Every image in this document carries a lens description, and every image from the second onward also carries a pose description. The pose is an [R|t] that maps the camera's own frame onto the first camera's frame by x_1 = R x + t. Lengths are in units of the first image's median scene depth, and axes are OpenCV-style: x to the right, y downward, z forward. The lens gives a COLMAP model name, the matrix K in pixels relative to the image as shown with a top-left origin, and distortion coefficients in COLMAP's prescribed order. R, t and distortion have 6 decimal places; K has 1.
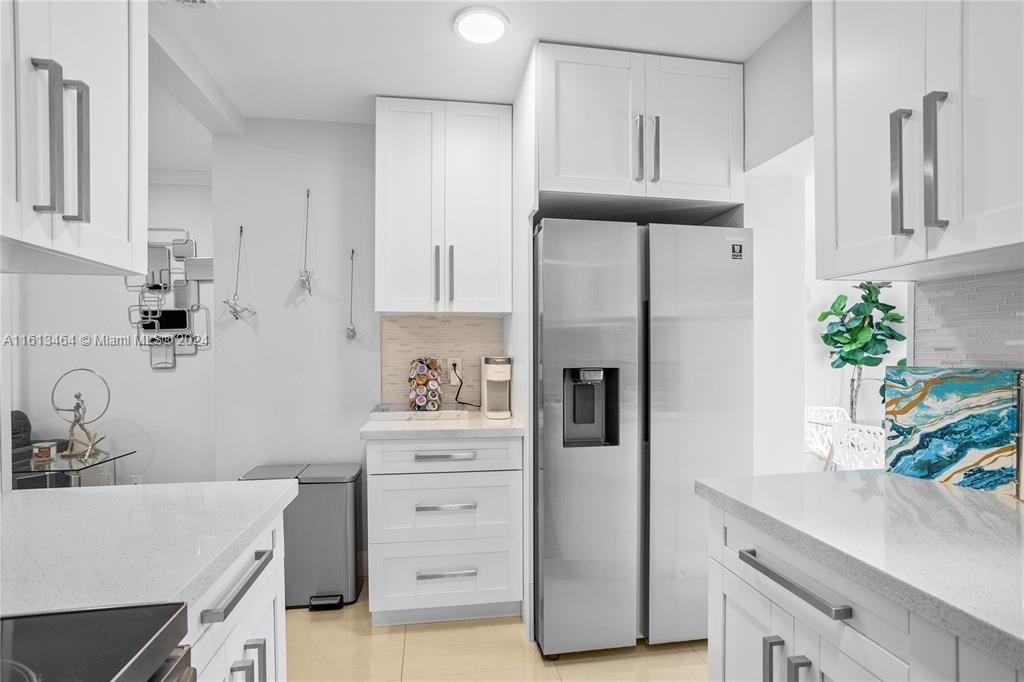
lens RADIAL K [[495.6, 0, 512.0], [0, 495.6, 341.0], [0, 0, 1]] dist [-0.002199, -0.000117]
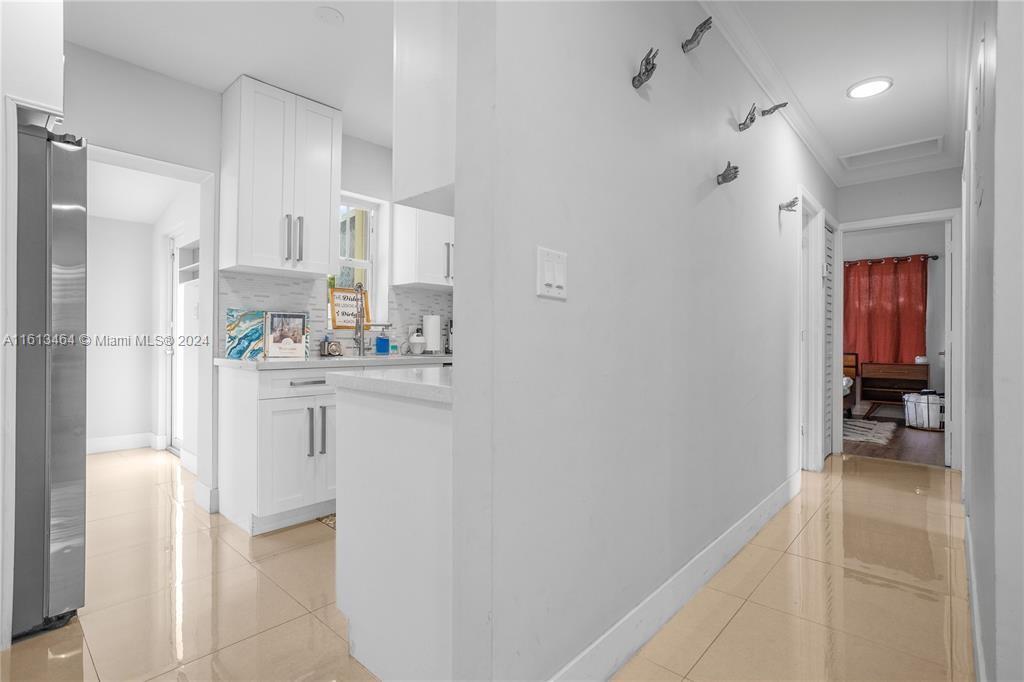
lens RADIAL K [[495.6, 0, 512.0], [0, 495.6, 341.0], [0, 0, 1]] dist [-0.002199, -0.000117]
pose [[-0.626196, -0.007825, 0.779626, -1.777940], [-0.013993, 0.999901, -0.001204, 0.187854], [-0.779540, -0.011663, -0.626244, 1.474454]]
